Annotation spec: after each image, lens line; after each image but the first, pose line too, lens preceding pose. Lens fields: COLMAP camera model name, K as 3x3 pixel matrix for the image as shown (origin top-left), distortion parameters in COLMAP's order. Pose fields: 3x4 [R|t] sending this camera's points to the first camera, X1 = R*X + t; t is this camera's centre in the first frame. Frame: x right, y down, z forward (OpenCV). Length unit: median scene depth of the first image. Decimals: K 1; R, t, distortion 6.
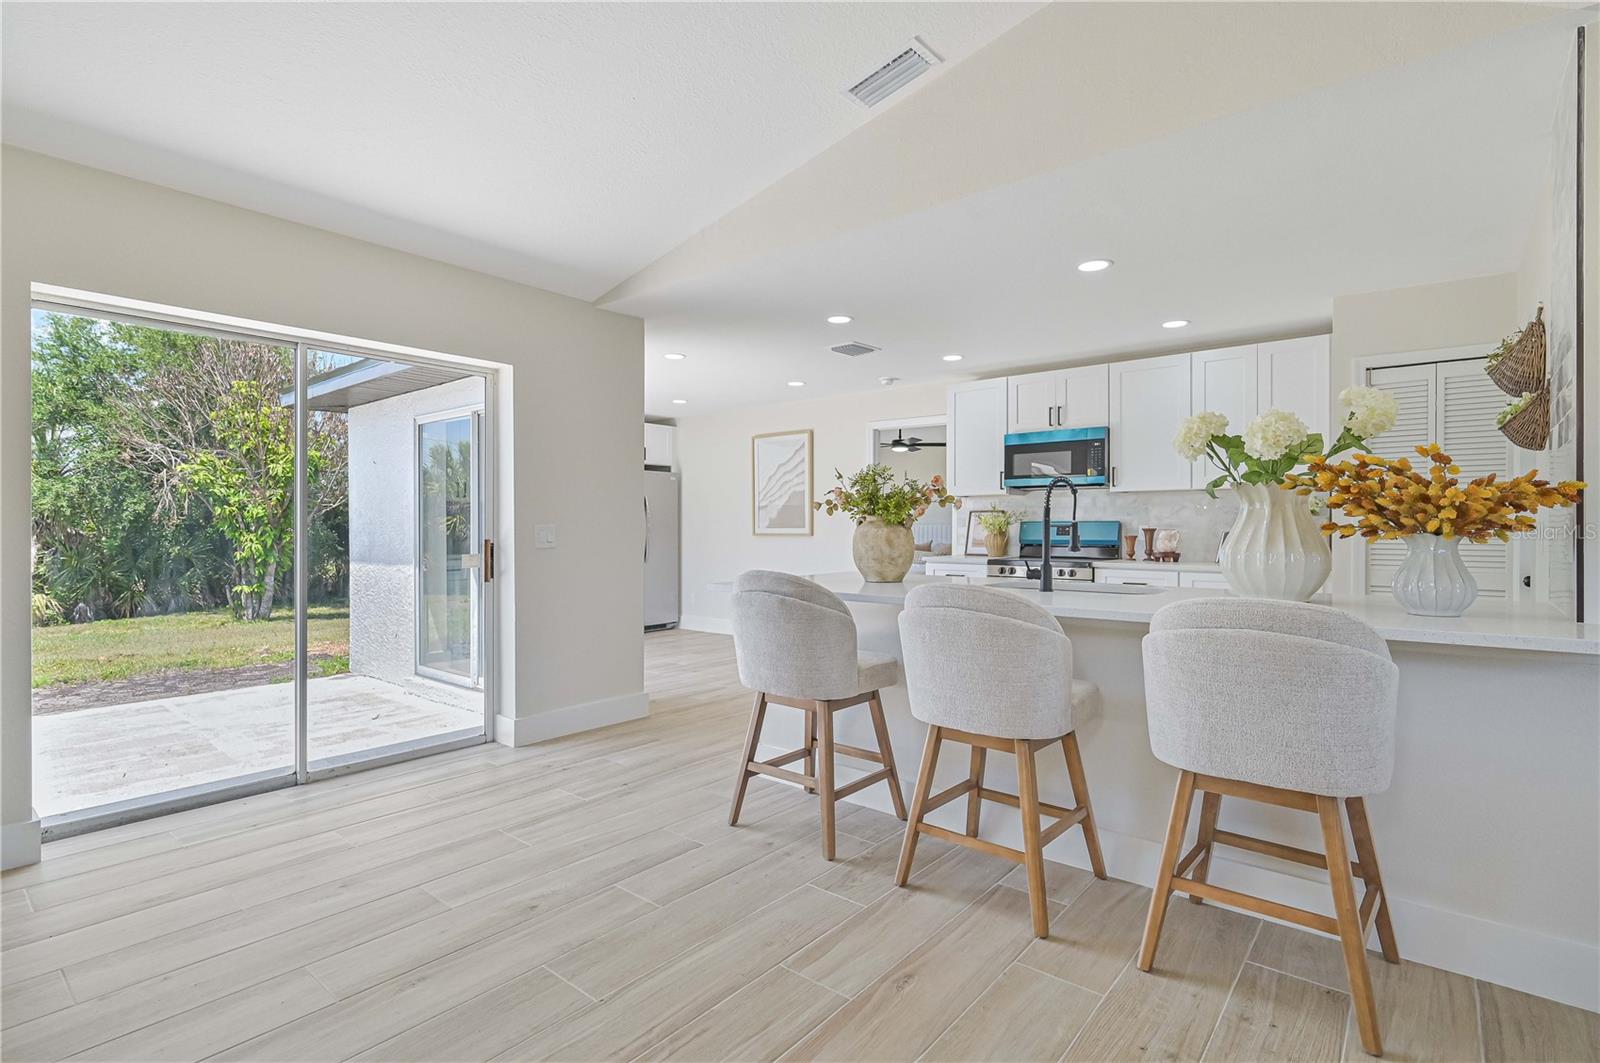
lens RADIAL K [[771.0, 0, 800.9], [0, 771.0, 528.5], [0, 0, 1]] dist [0.000945, -0.000323]
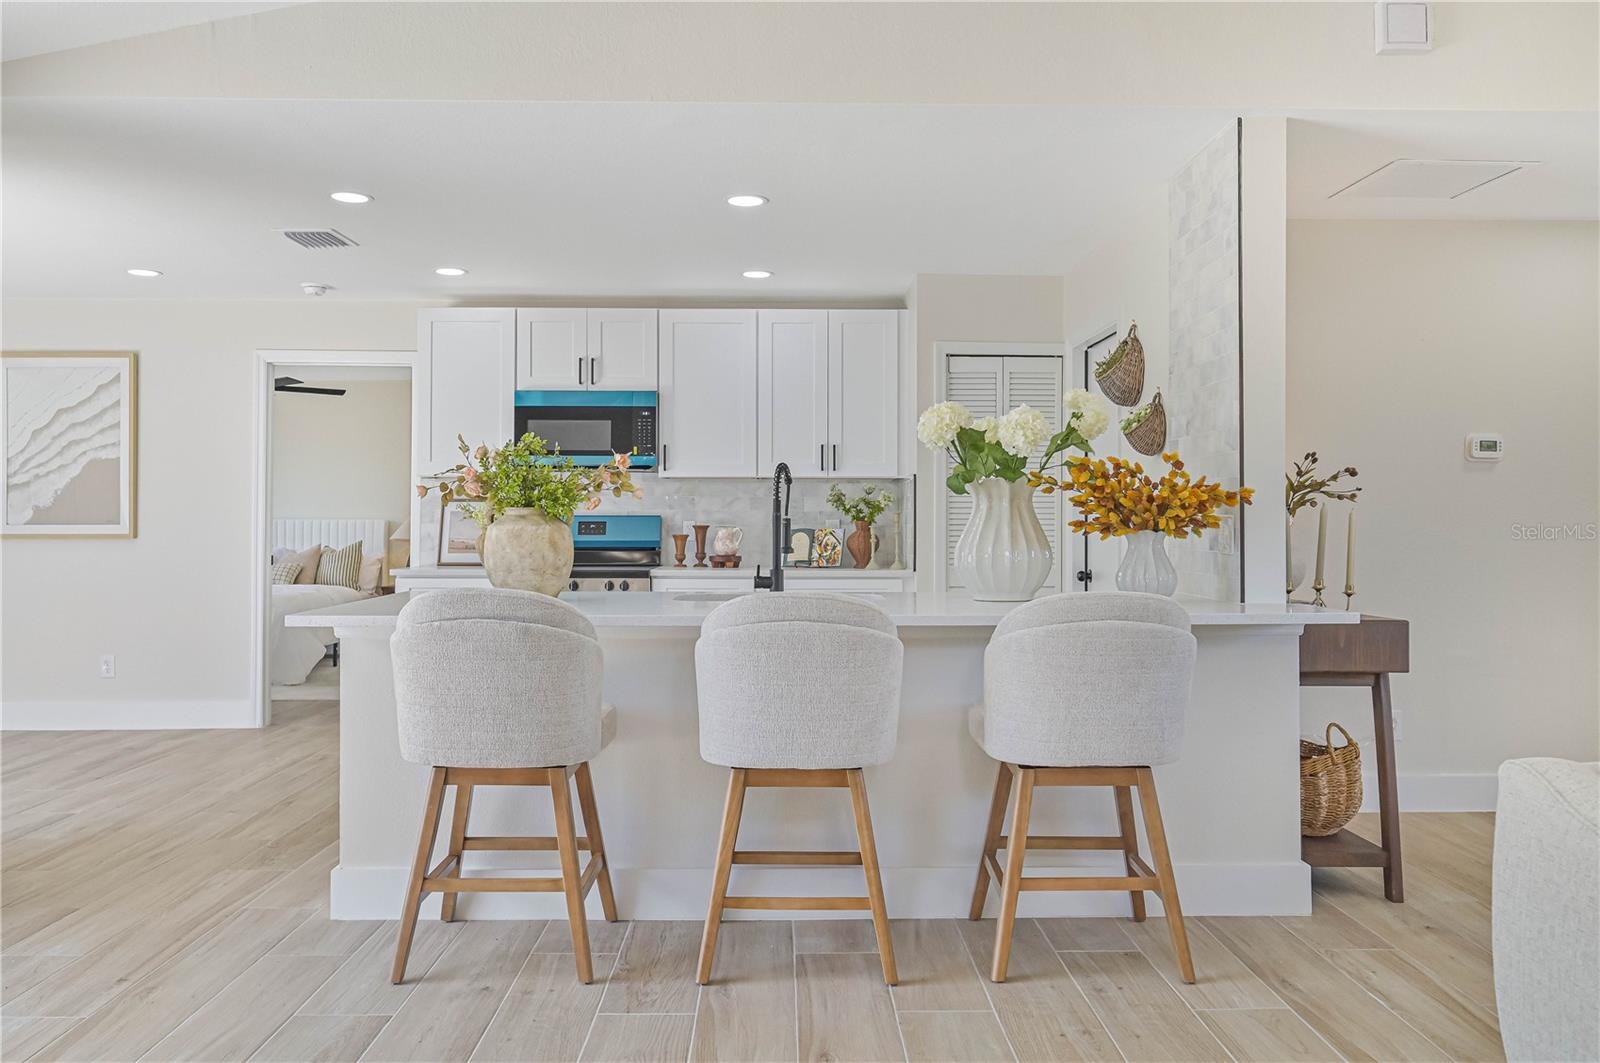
lens RADIAL K [[1211.6, 0, 804.5], [0, 1211.6, 508.6], [0, 0, 1]] dist [-0.005730, -0.000429]
pose [[0.756373, 0.008935, 0.654079, -0.366455], [-0.000224, 0.999910, -0.013400, -0.000770], [-0.654140, 0.009989, 0.756307, 0.001987]]
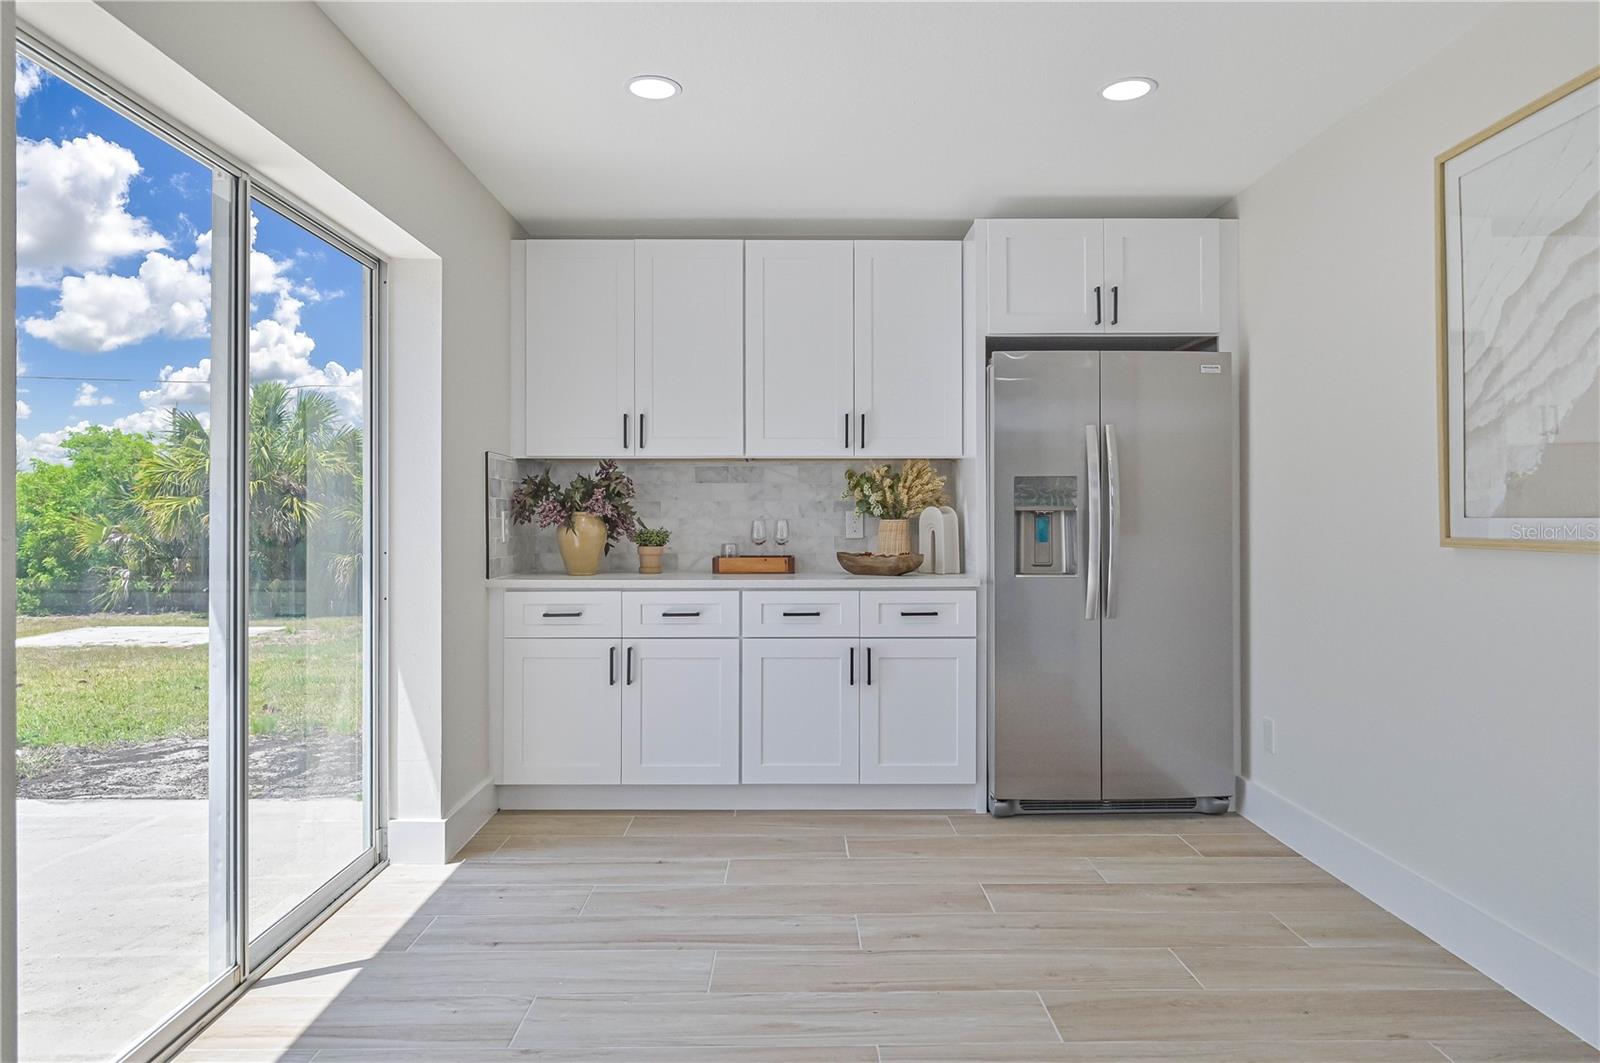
lens RADIAL K [[1008.9, 0, 806.6], [0, 1008.9, 524.2], [0, 0, 1]] dist [-0.008163, 0.011241]
pose [[0.657907, 0.004354, -0.753087, 0.099541], [0.001350, 0.999975, 0.006960, -0.001055], [0.753098, -0.005595, 0.657884, 1.242013]]
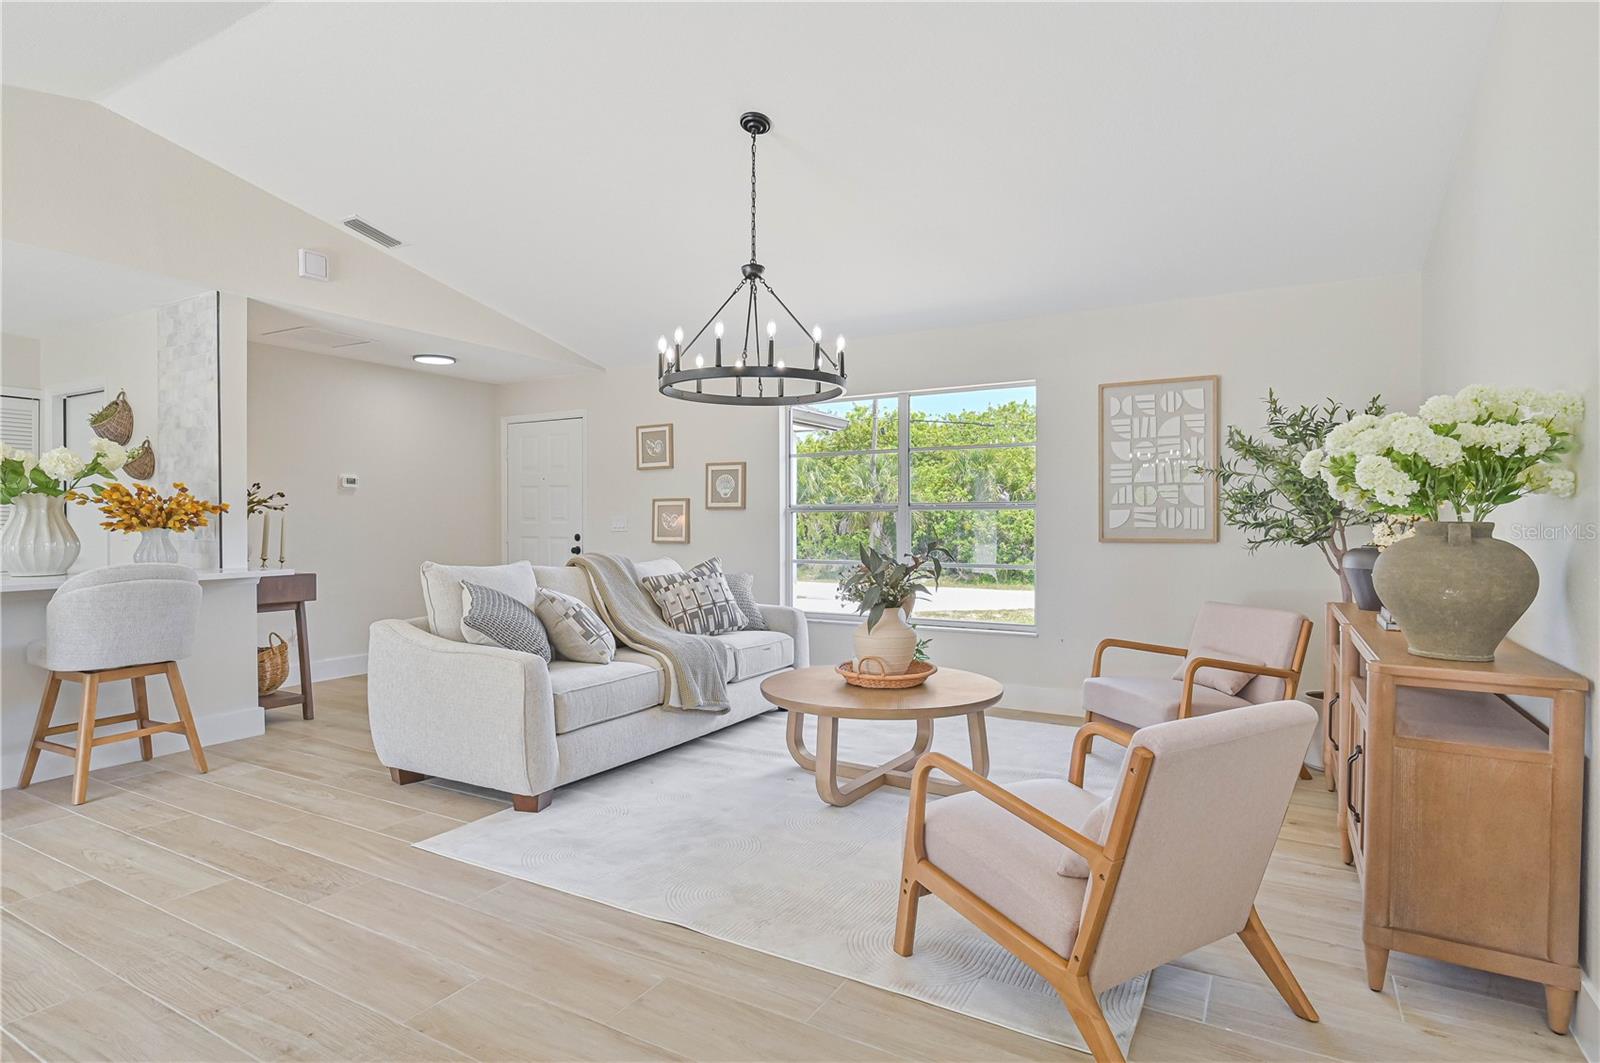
lens RADIAL K [[841.9, 0, 800.2], [0, 841.9, 529.6], [0, 0, 1]] dist [-0.005593, 0.002315]
pose [[-0.165423, -0.010857, 0.986163, -0.748011], [0.002122, 0.999933, 0.011364, -0.004808], [-0.986220, 0.003973, -0.165389, -0.098323]]
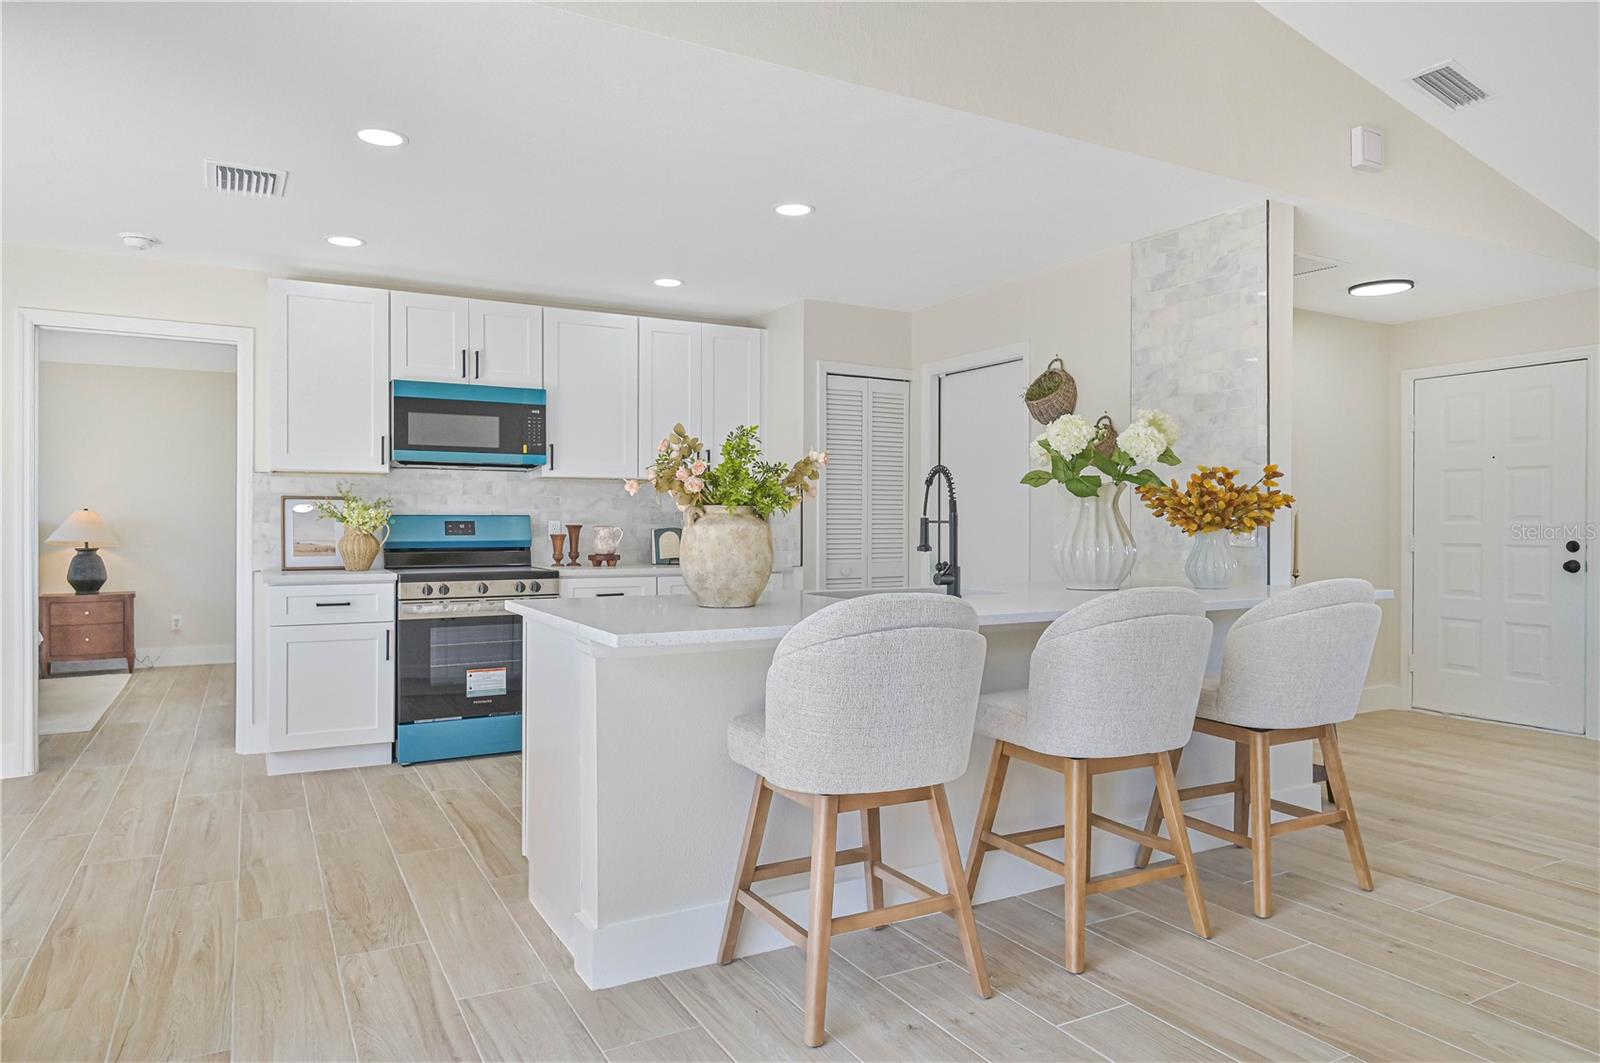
lens RADIAL K [[1008.9, 0, 806.0], [0, 1008.9, 528.2], [0, 0, 1]] dist [-0.008163, 0.011241]
pose [[0.360746, -0.004080, 0.932655, -0.576566], [0.001206, 0.999992, 0.003908, -0.000651], [-0.932663, -0.000284, 0.360748, 0.542233]]
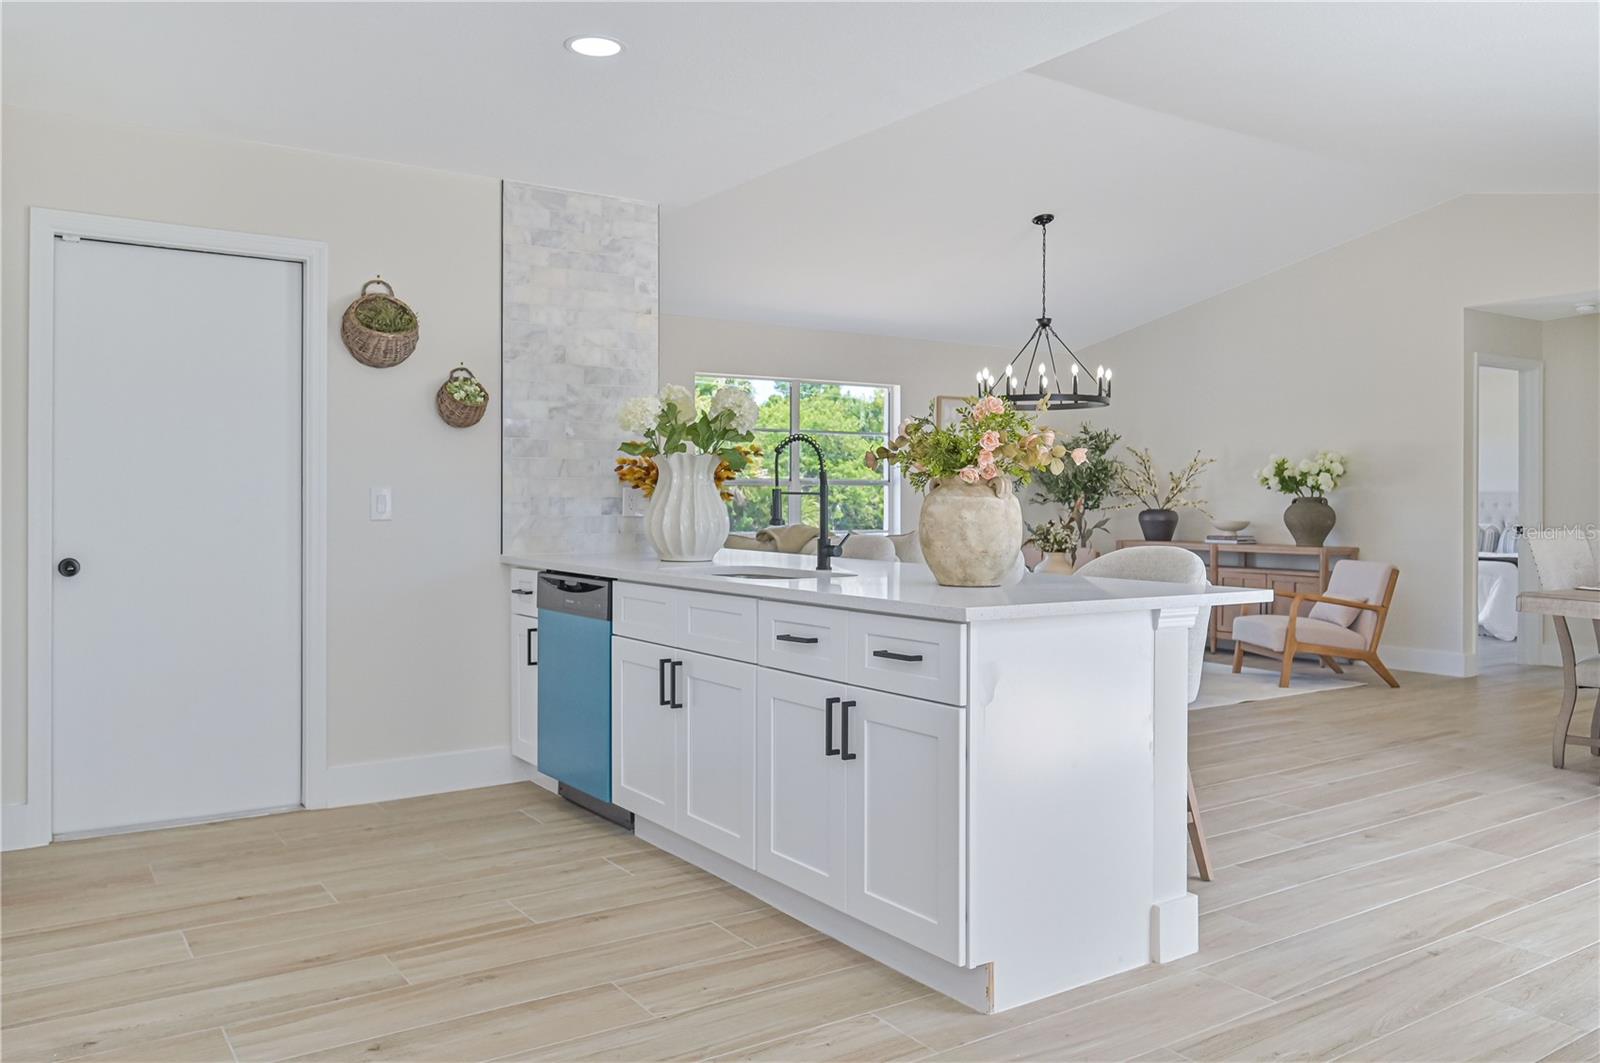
lens RADIAL K [[1211.6, 0, 802.5], [0, 1211.6, 498.4], [0, 0, 1]] dist [-0.005730, -0.000429]
pose [[-0.961162, -0.003782, 0.275958, -0.023092], [-0.003186, 0.999992, 0.002607, -0.001069], [-0.275965, 0.001627, -0.961166, 1.677483]]
